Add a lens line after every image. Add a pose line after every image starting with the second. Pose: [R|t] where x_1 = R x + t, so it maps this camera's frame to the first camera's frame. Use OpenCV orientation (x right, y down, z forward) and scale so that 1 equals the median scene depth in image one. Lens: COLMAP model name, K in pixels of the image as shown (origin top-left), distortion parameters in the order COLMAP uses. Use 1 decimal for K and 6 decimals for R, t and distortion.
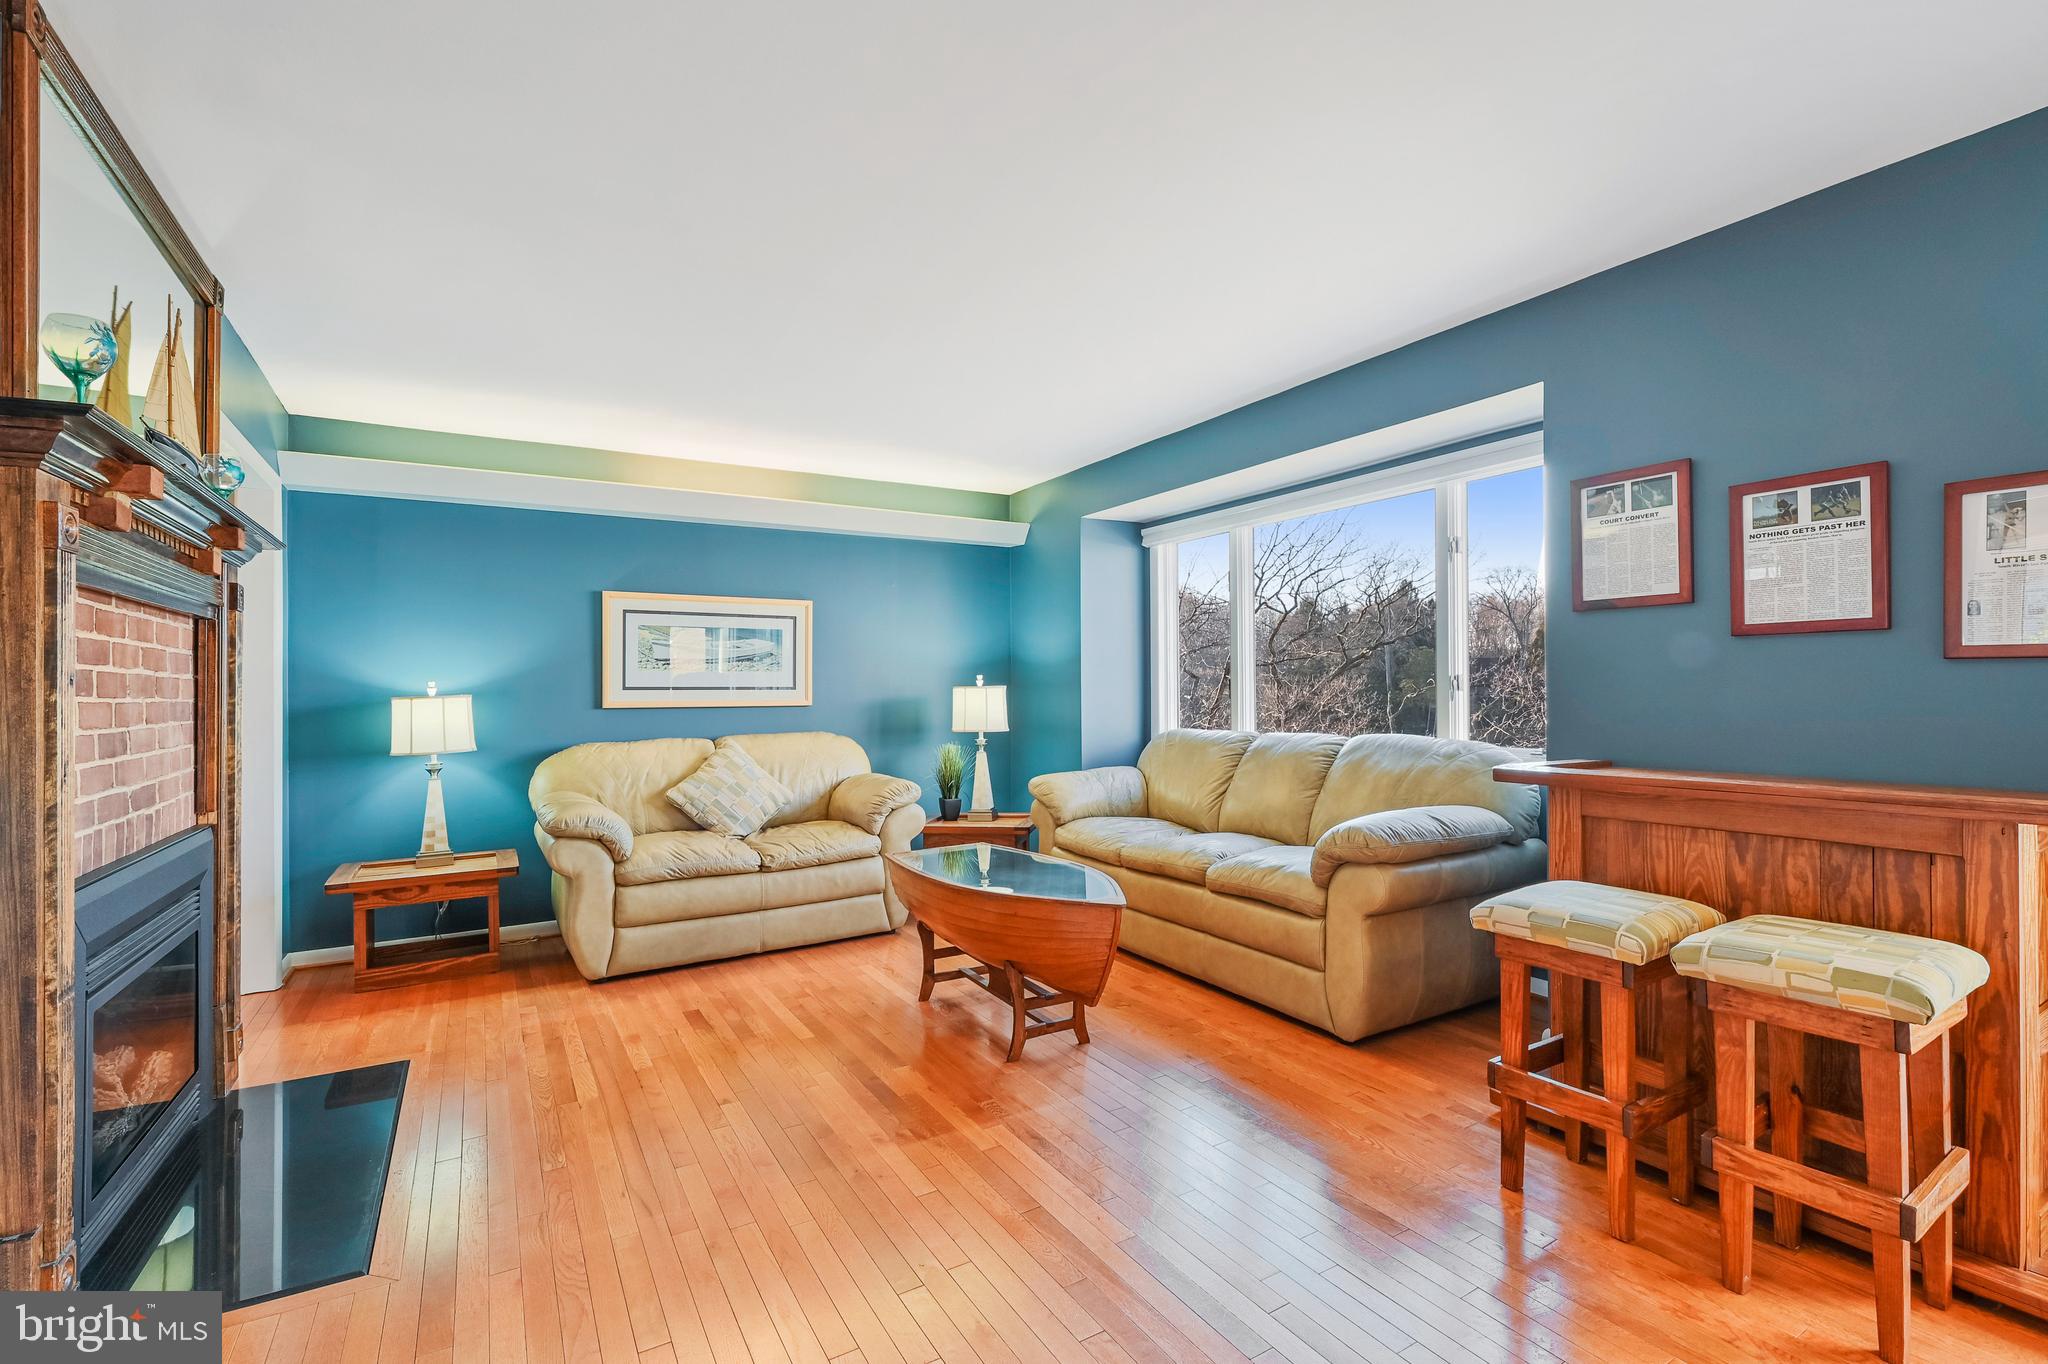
lens RADIAL K [[939.2, 0, 1037.4], [0, 939.2, 690.2], [0, 0, 1]] dist [0.000230, -0.000337]
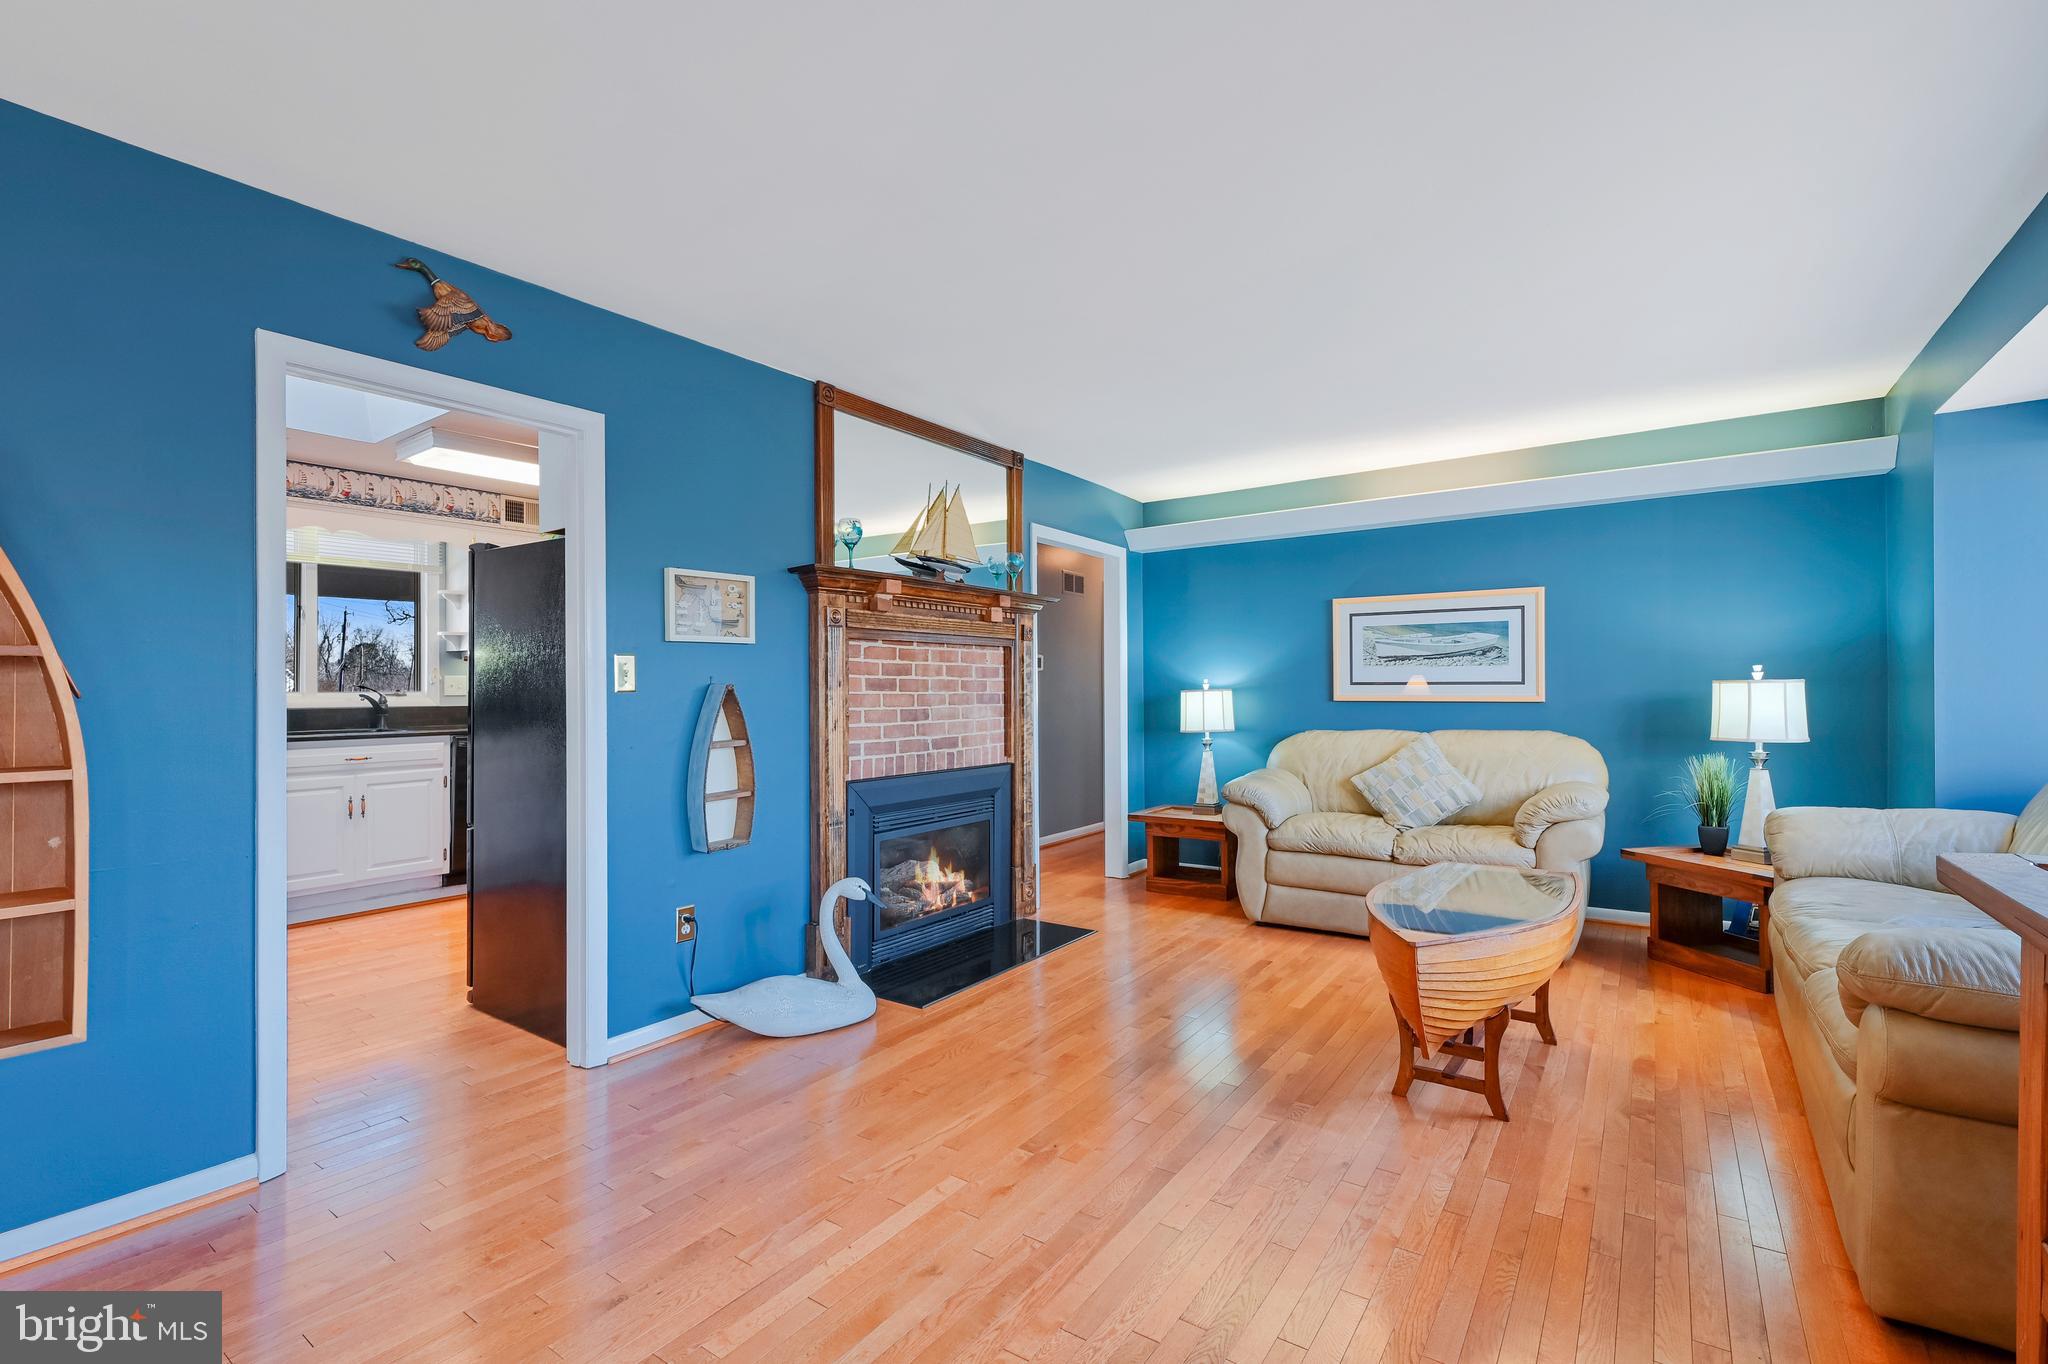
lens RADIAL K [[921.2, 0, 1024.0], [0, 921.2, 682.0], [0, 0, 1]] dist [-0.000646, -0.000141]
pose [[0.388404, -0.001532, -0.921488, 0.495144], [0.003678, 0.999993, -0.000112, -0.006078], [0.921482, -0.003346, 0.388407, 0.238829]]
